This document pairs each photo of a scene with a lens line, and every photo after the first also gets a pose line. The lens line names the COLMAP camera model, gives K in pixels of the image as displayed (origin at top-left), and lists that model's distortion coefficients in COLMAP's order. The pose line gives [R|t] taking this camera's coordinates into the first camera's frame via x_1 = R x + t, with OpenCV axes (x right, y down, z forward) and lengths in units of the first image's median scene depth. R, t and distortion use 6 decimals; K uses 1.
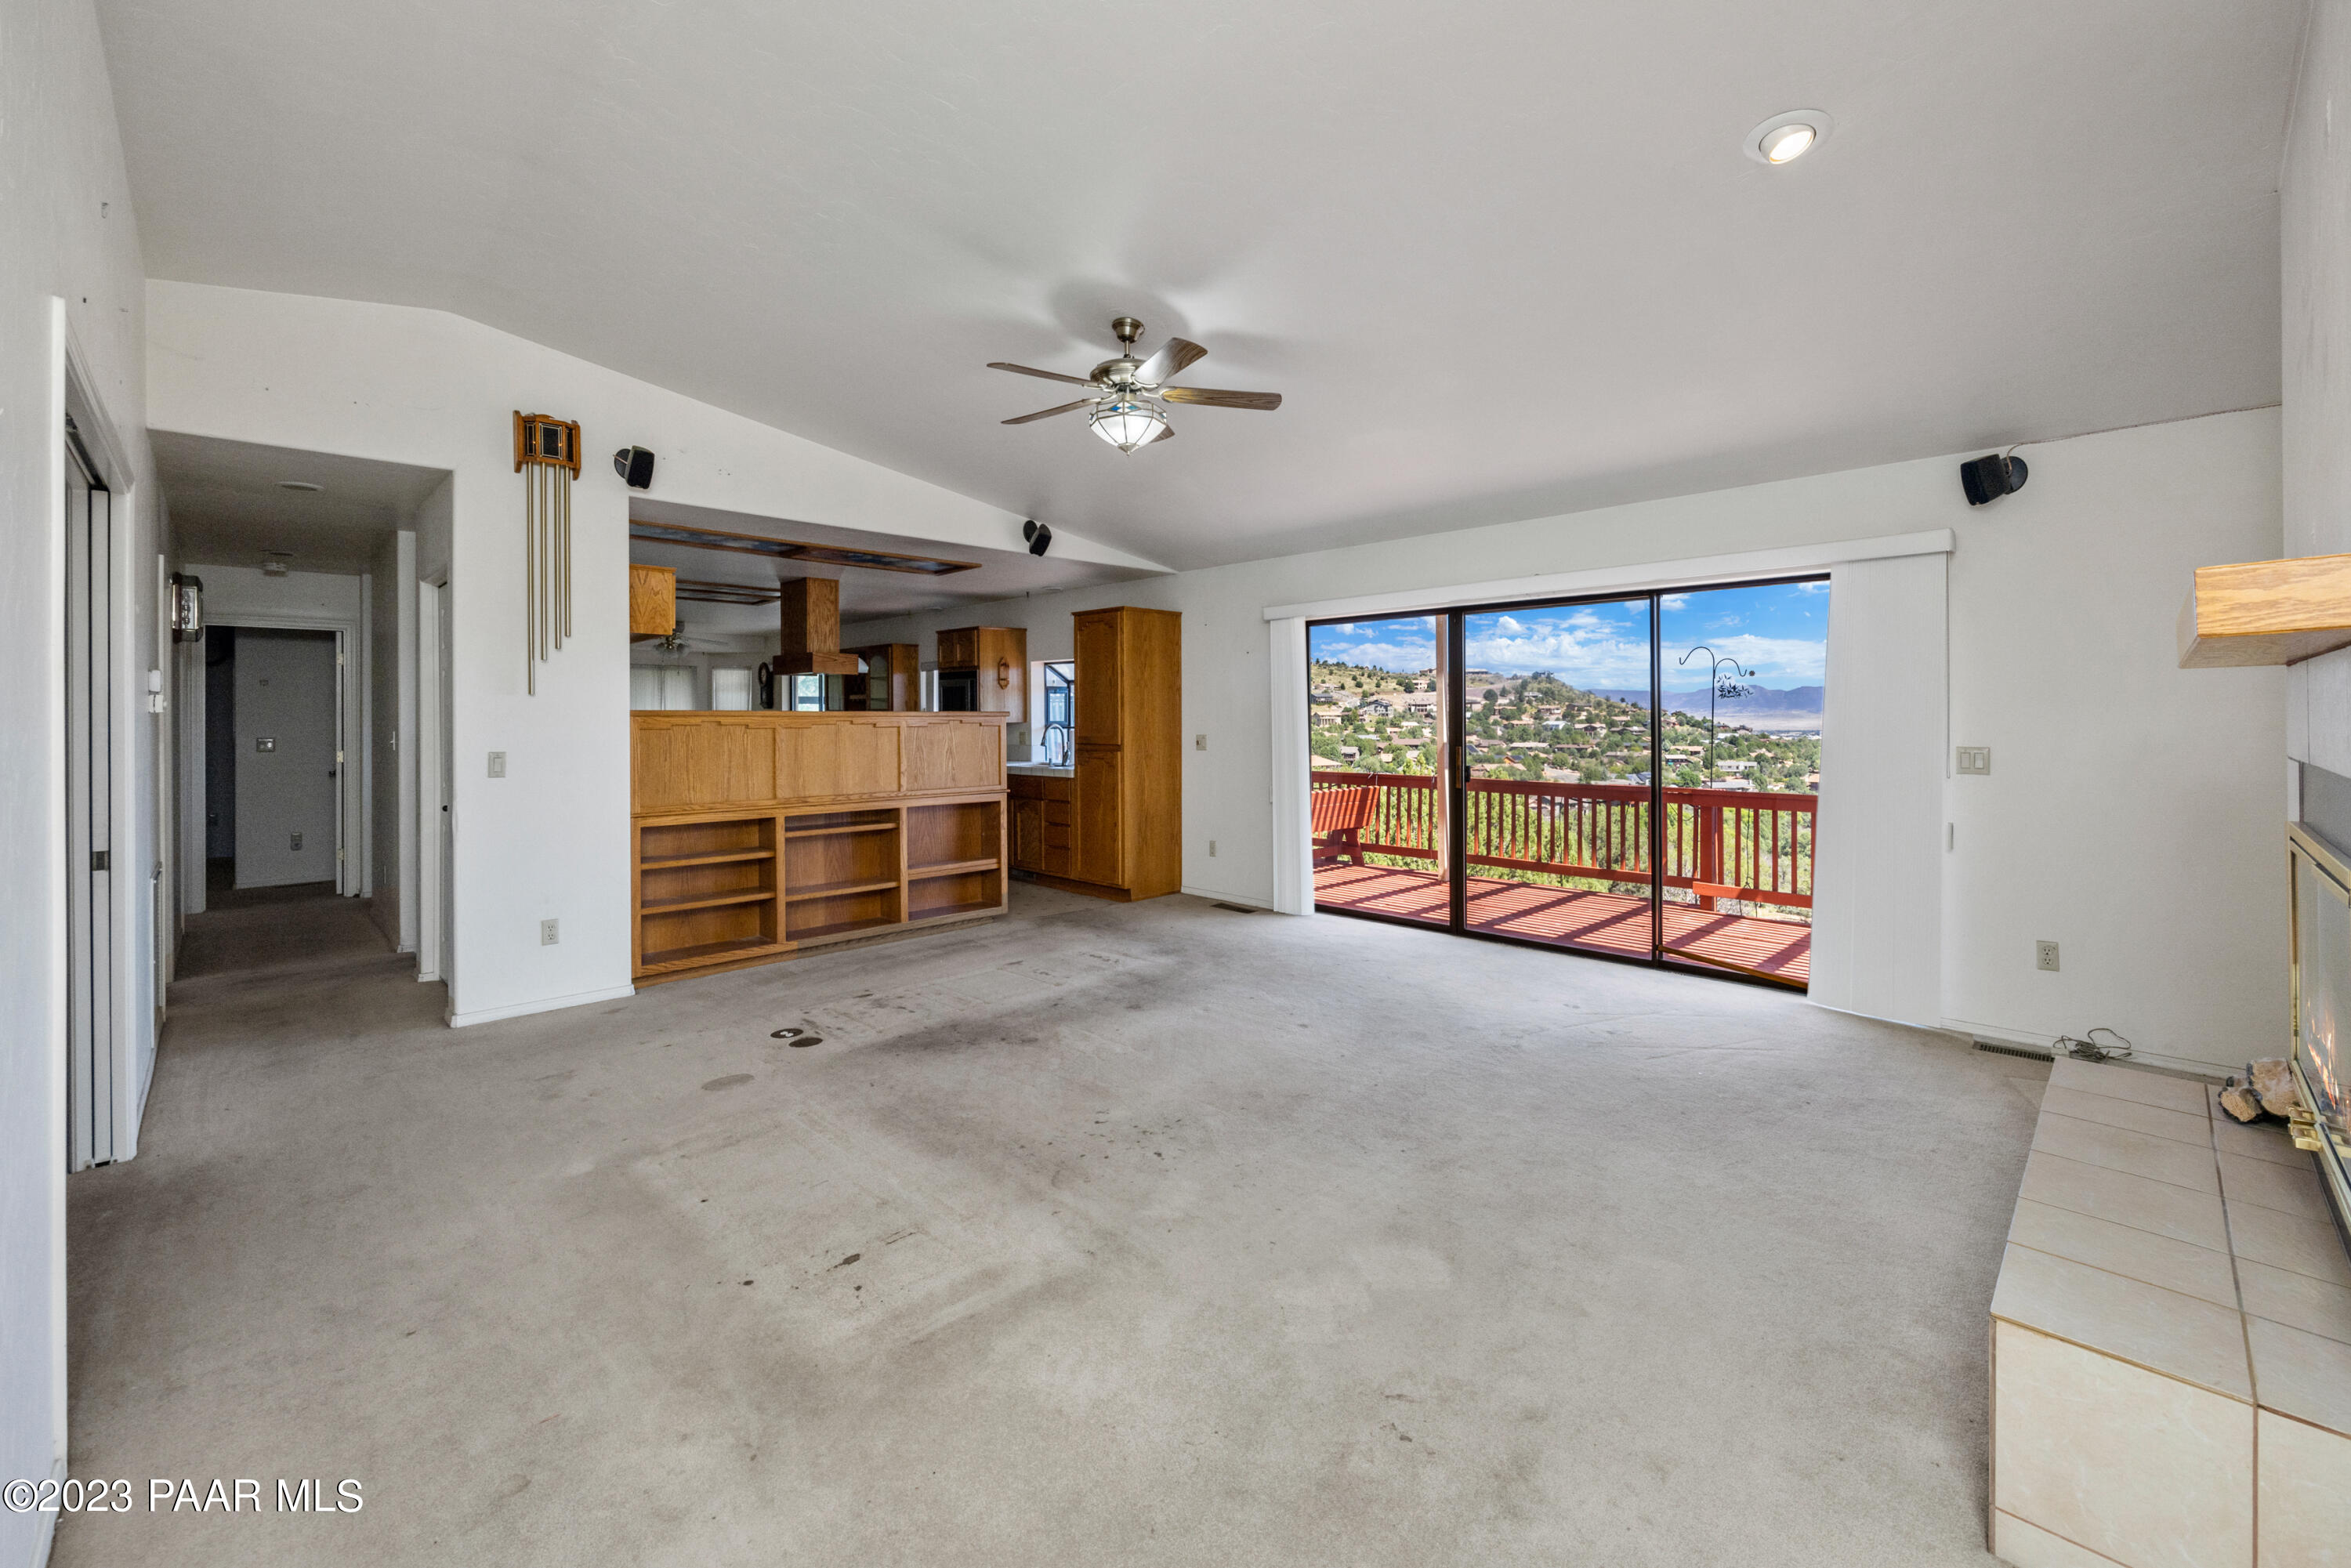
lens RADIAL K [[949.6, 0, 1177.9], [0, 949.6, 719.6], [0, 0, 1]] dist [-0.000963, 0.000006]
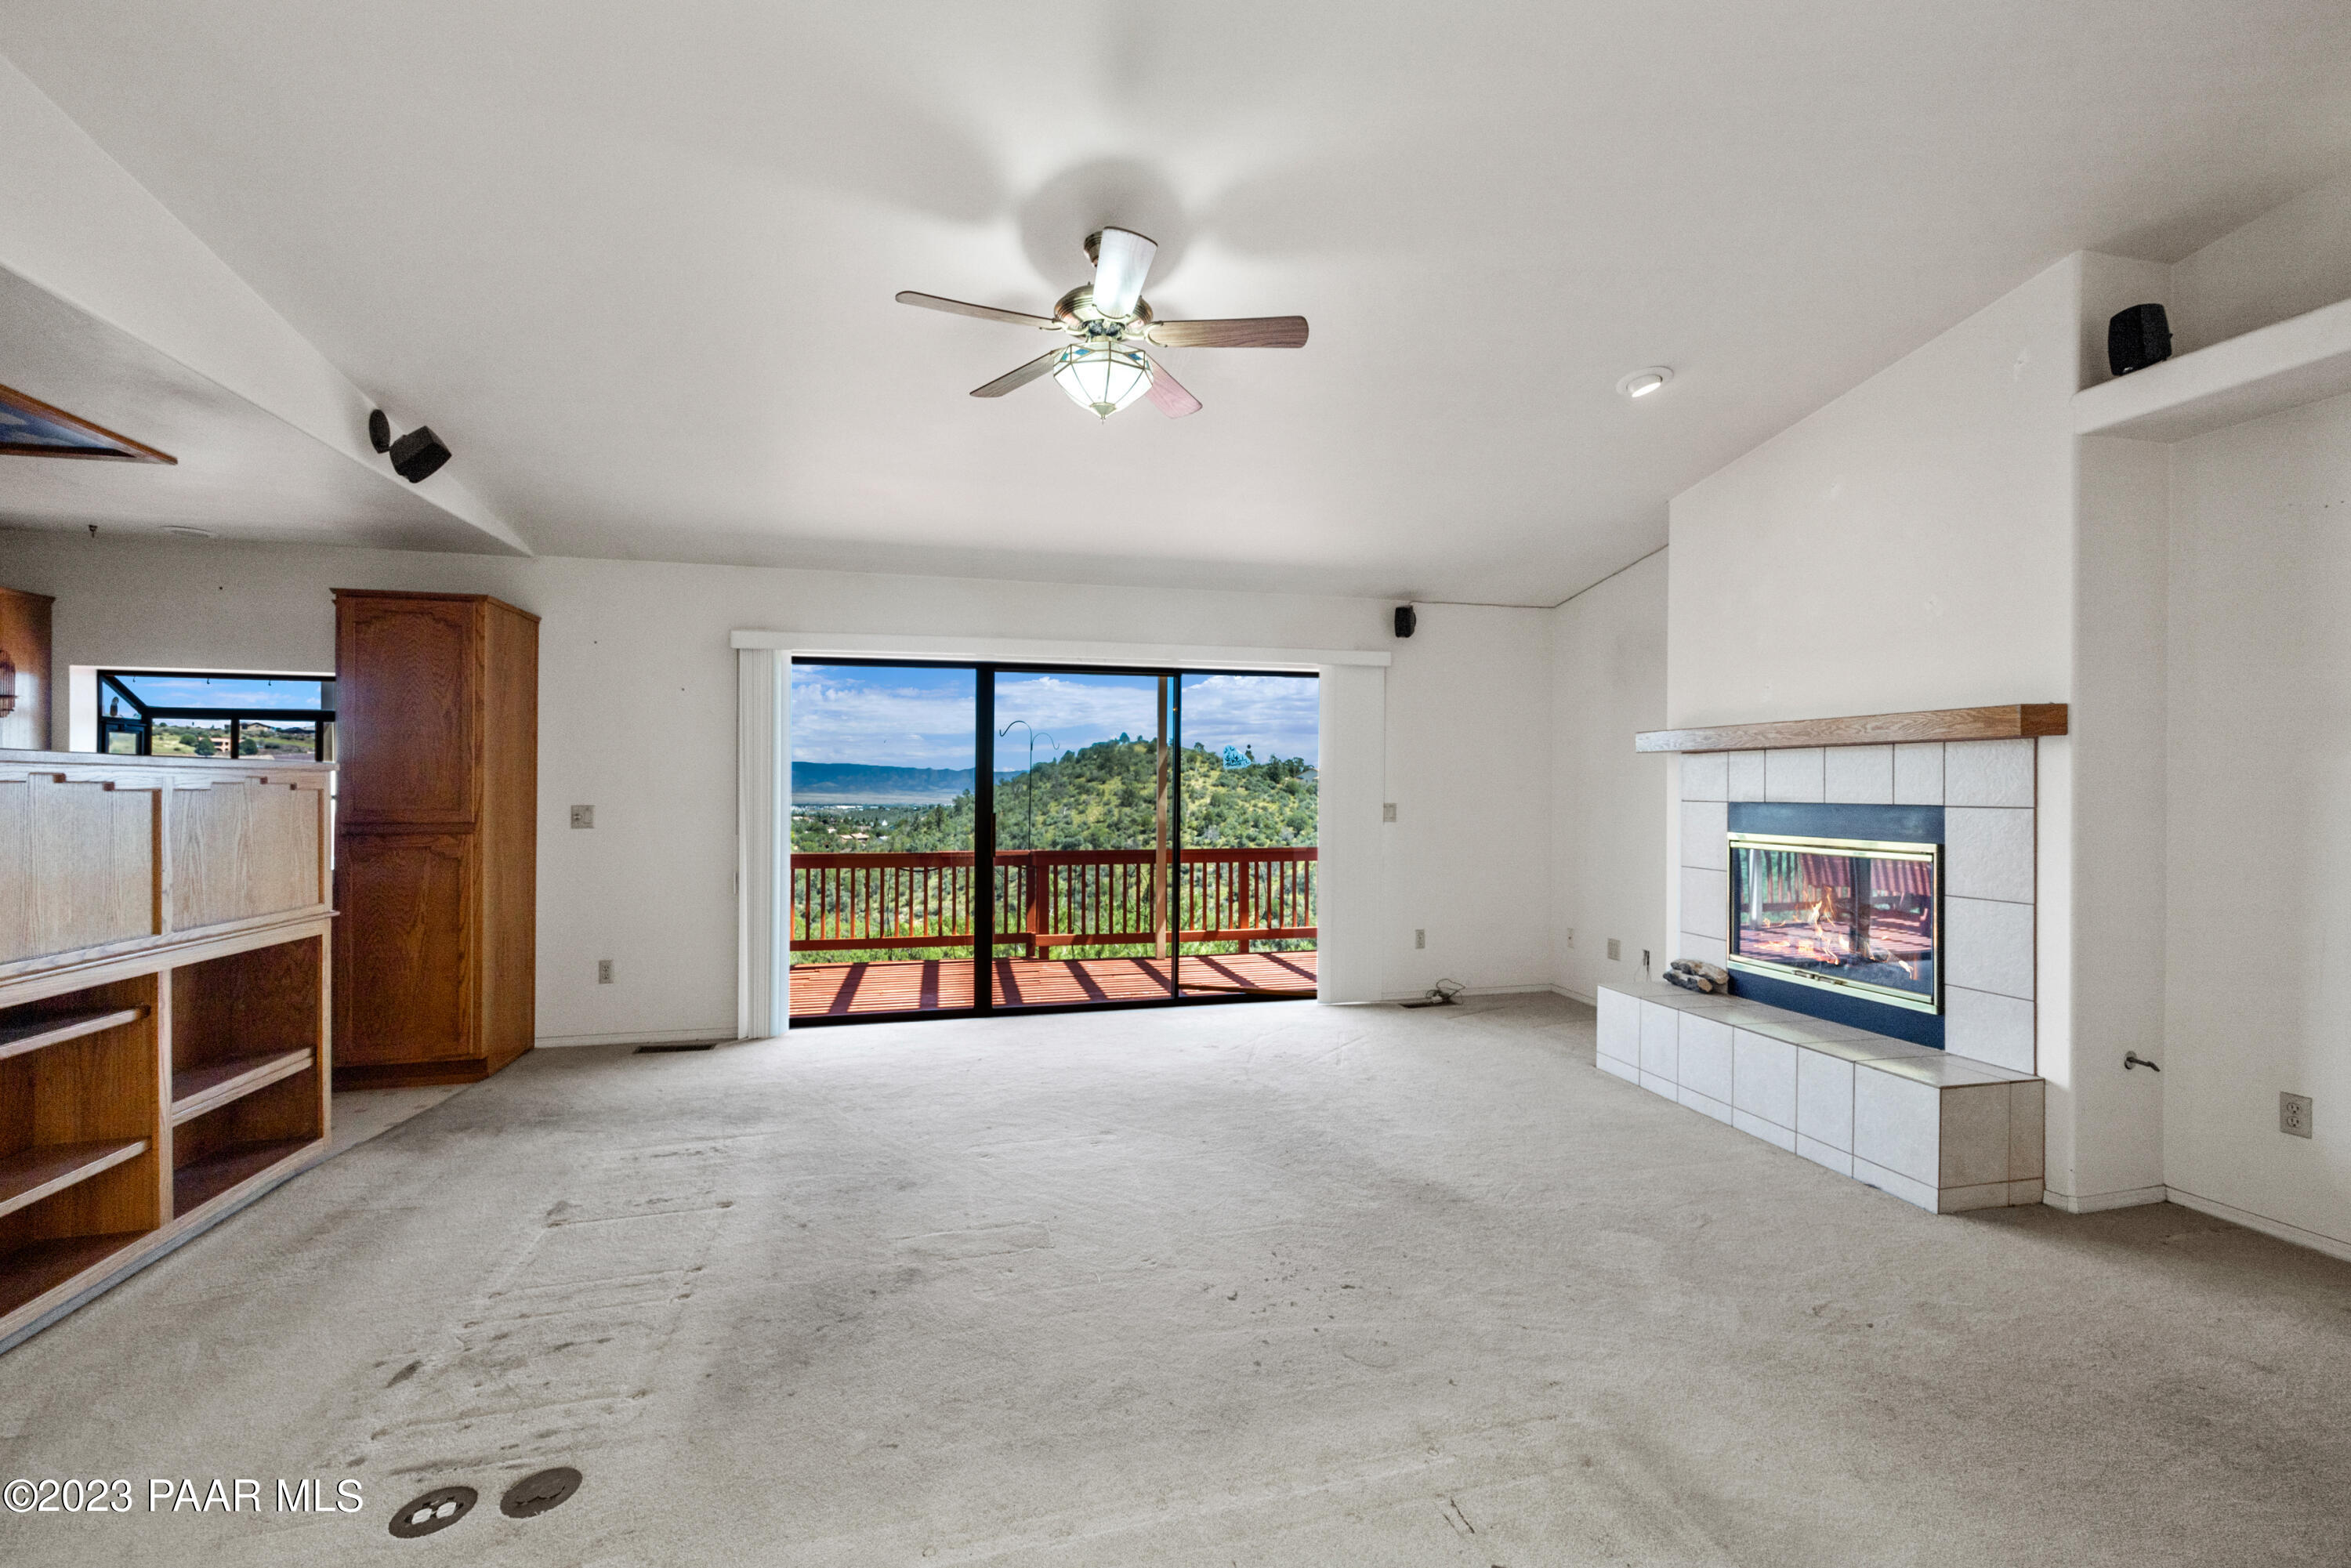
lens RADIAL K [[987.4, 0, 1175.5], [0, 987.4, 784.0], [0, 0, 1]] dist [-0.000518, 0.000074]
pose [[0.512439, 0.007439, 0.858691, -0.371904], [0.000706, 0.999958, -0.009084, 0.007846], [-0.858723, 0.005261, 0.512412, 0.293259]]
